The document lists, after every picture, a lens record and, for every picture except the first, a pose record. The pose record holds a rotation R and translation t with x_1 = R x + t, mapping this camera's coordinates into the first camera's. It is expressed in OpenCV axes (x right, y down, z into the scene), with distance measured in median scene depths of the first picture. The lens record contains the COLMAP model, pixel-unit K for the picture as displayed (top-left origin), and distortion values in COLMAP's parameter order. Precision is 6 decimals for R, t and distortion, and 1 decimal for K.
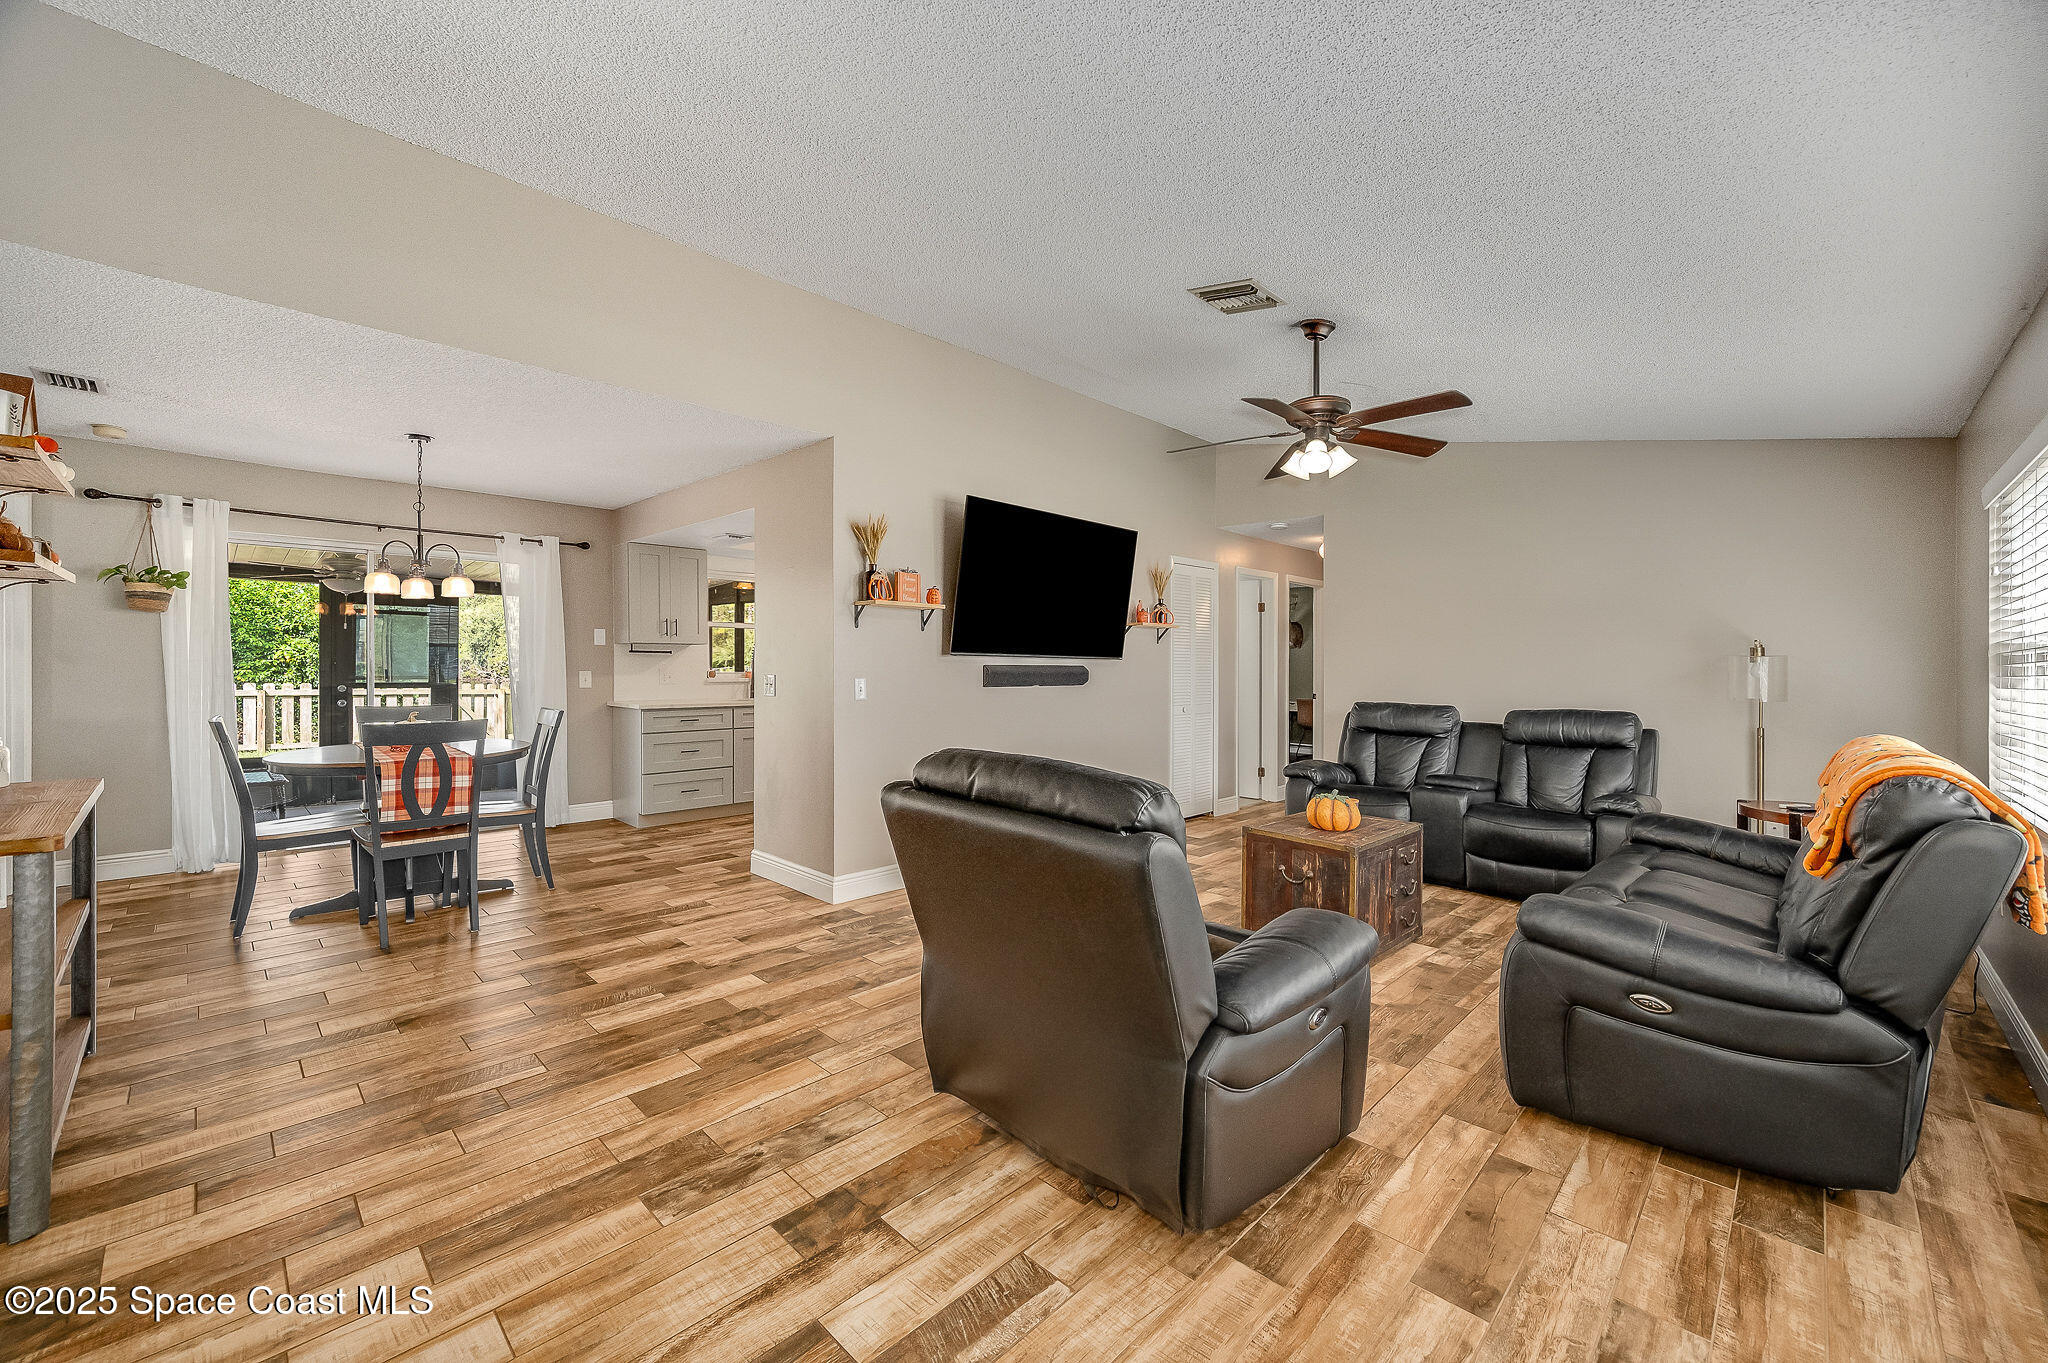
lens RADIAL K [[811.2, 0, 1027.5], [0, 811.2, 672.0], [0, 0, 1]] dist [0.002354, -0.000074]
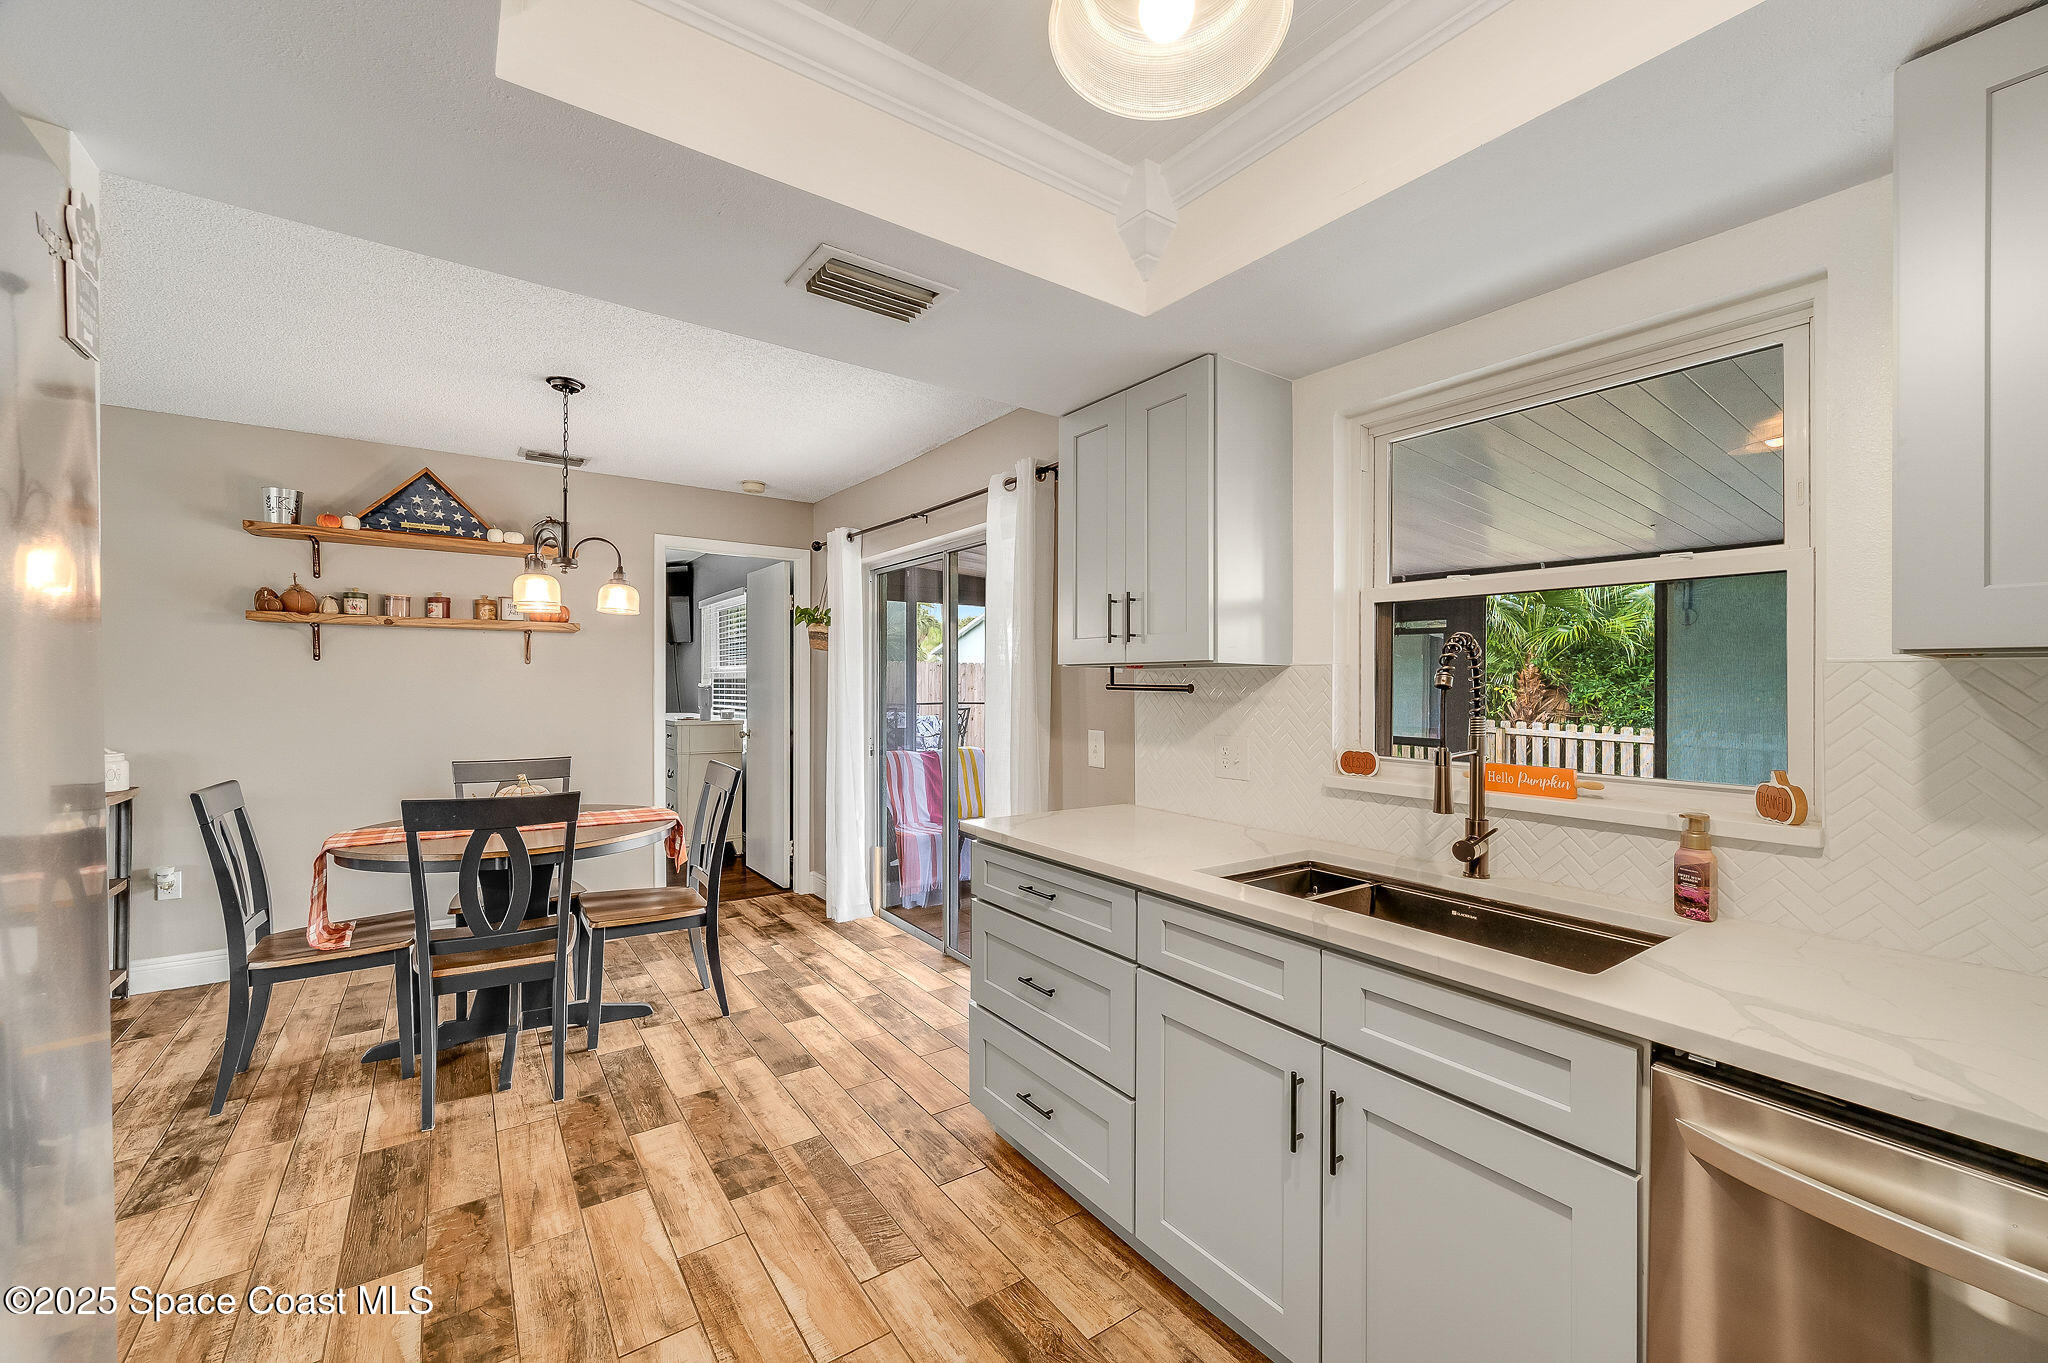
lens RADIAL K [[810.0, 0, 1023.1], [0, 810.0, 685.1], [0, 0, 1]] dist [0.000833, -0.000082]
pose [[-0.172995, -0.007139, -0.984897, -0.120707], [-0.022674, 0.999738, -0.003264, -0.034216], [0.984662, 0.021767, -0.173112, 1.454805]]
